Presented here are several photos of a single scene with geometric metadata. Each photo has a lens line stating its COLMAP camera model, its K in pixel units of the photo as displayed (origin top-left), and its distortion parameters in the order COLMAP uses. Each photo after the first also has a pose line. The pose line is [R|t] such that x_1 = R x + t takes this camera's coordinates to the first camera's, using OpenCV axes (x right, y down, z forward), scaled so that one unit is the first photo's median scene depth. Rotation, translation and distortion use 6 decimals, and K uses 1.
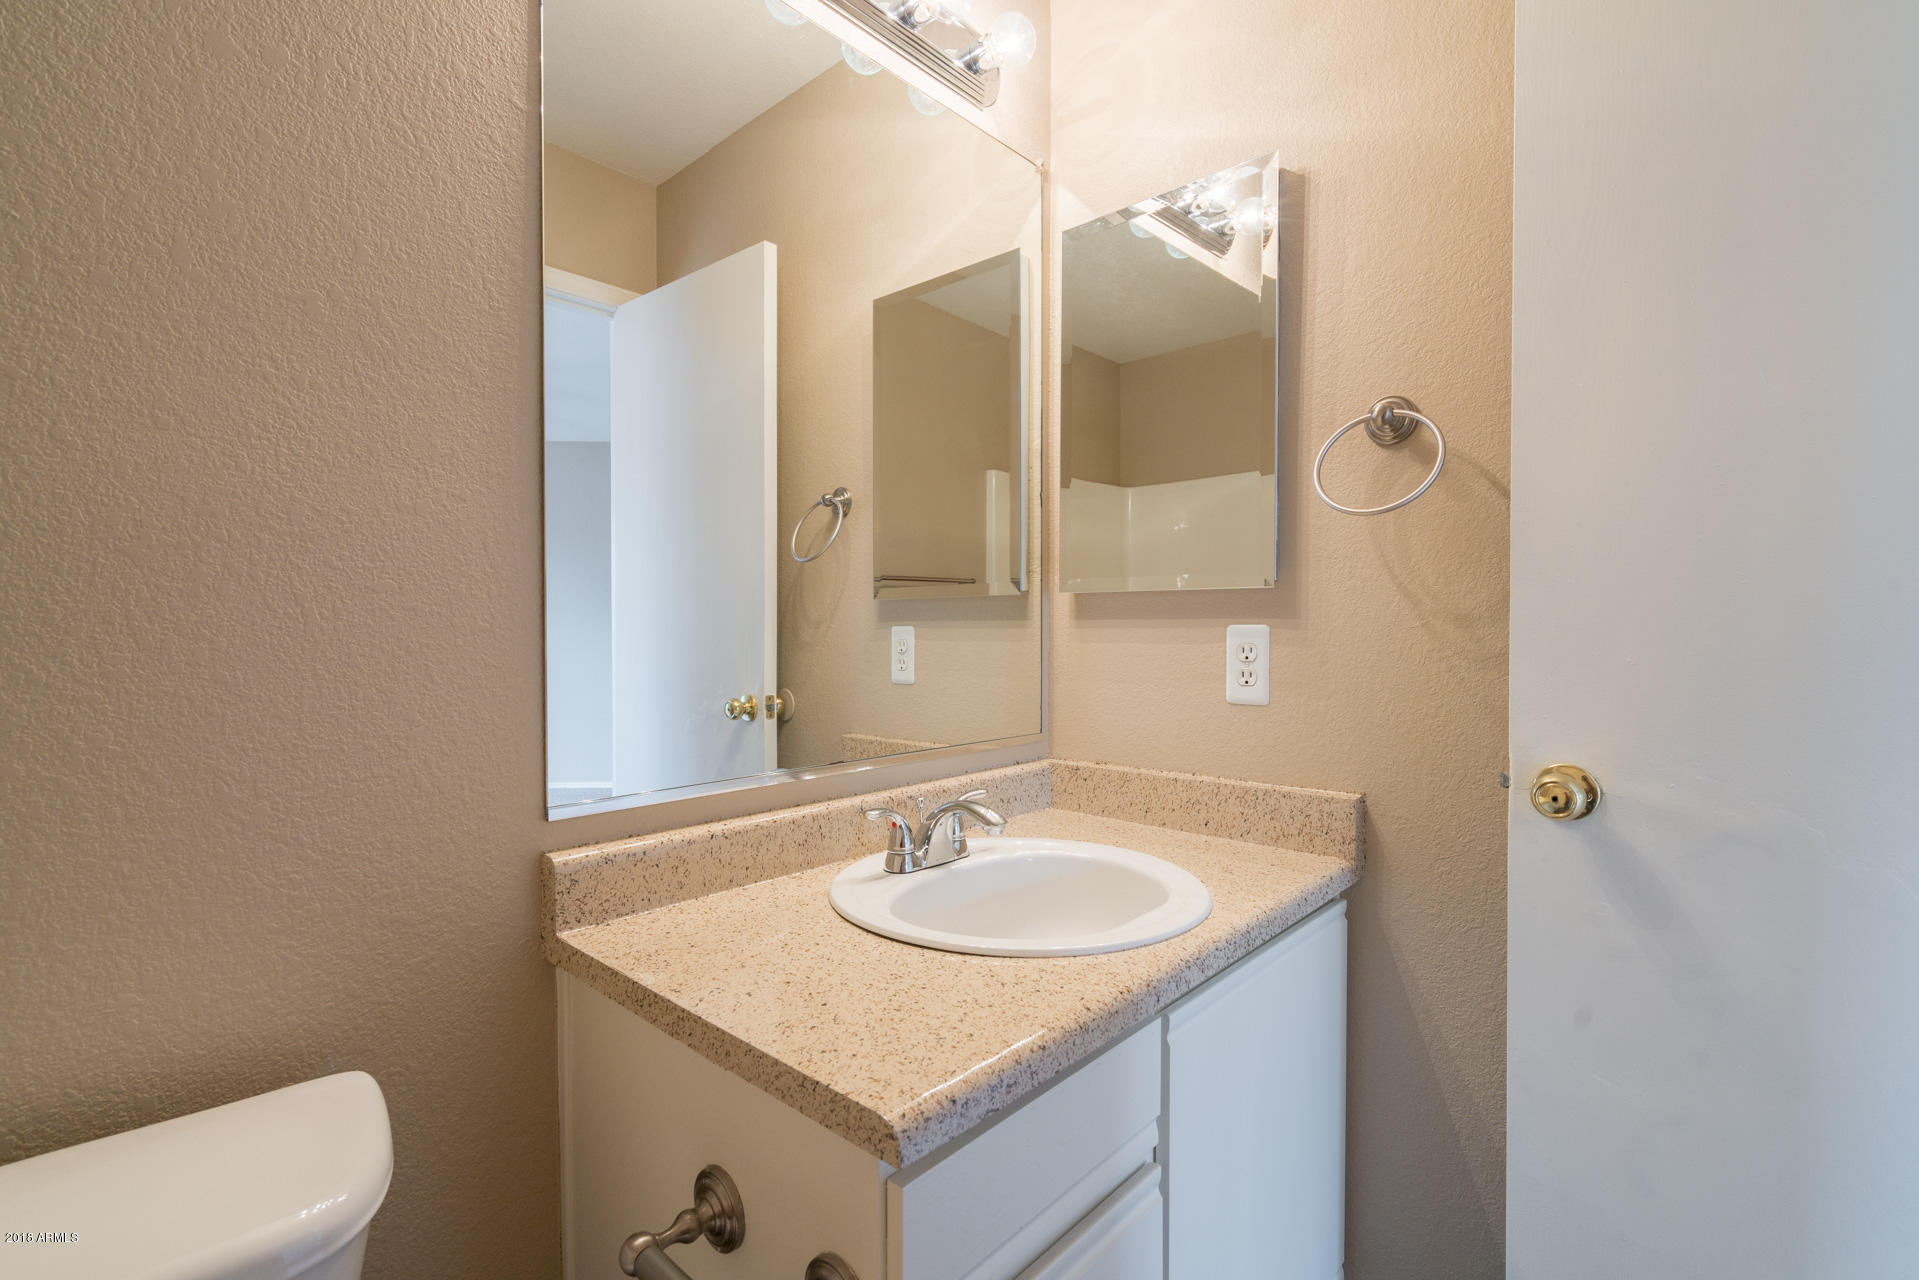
lens RADIAL K [[868.7, 0, 934.3], [0, 868.7, 667.0], [0, 0, 1]] dist [0.015938, 0.000163]
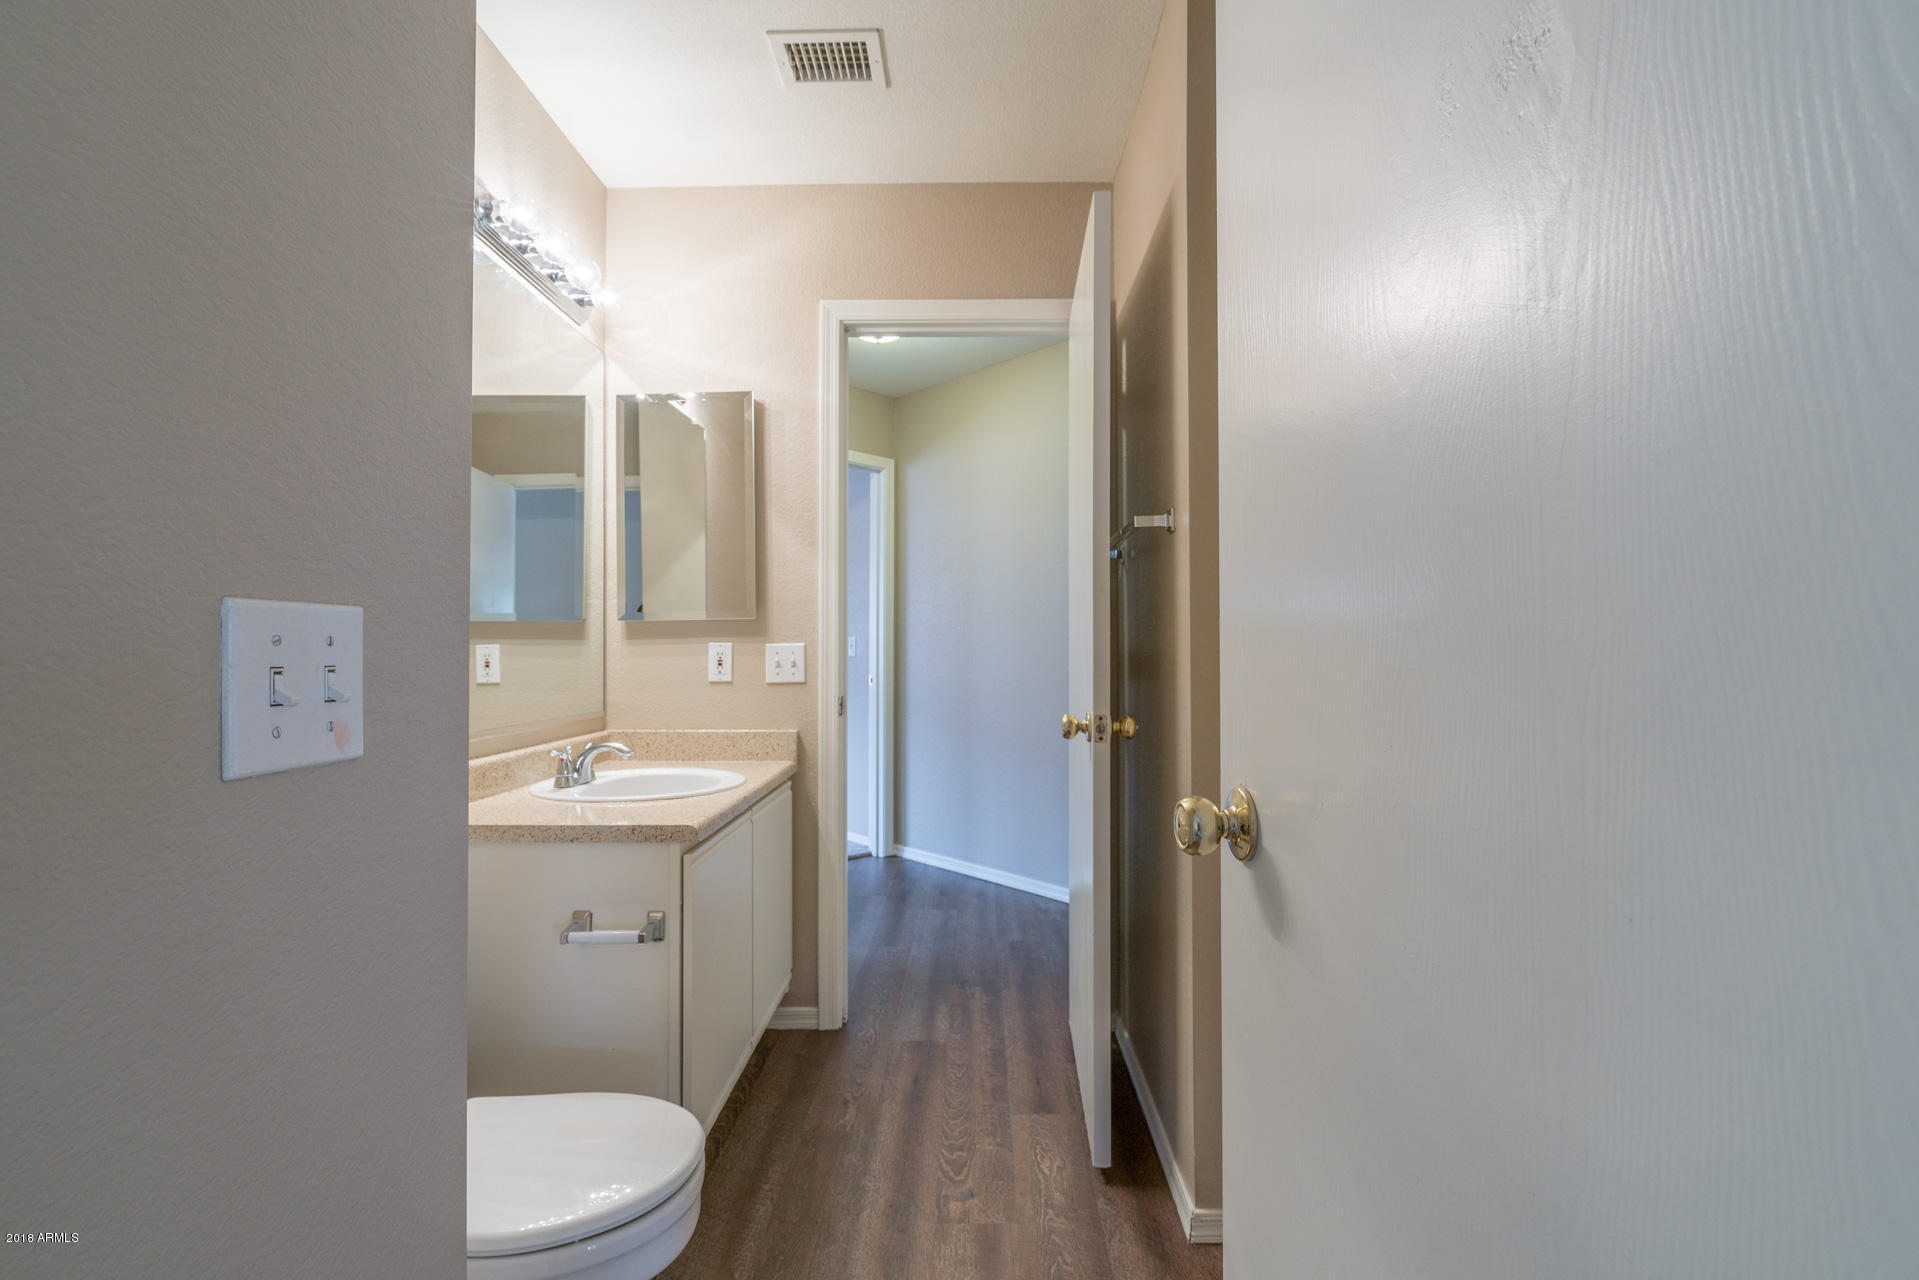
lens RADIAL K [[862.3, 0, 951.3], [0, 862.3, 644.2], [0, 0, 1]] dist [-0.003224, 0.000932]
pose [[0.742098, 0.015855, 0.670104, -0.614642], [0.008310, 0.999426, -0.032849, 0.015097], [-0.670240, 0.029946, 0.741540, -0.774227]]
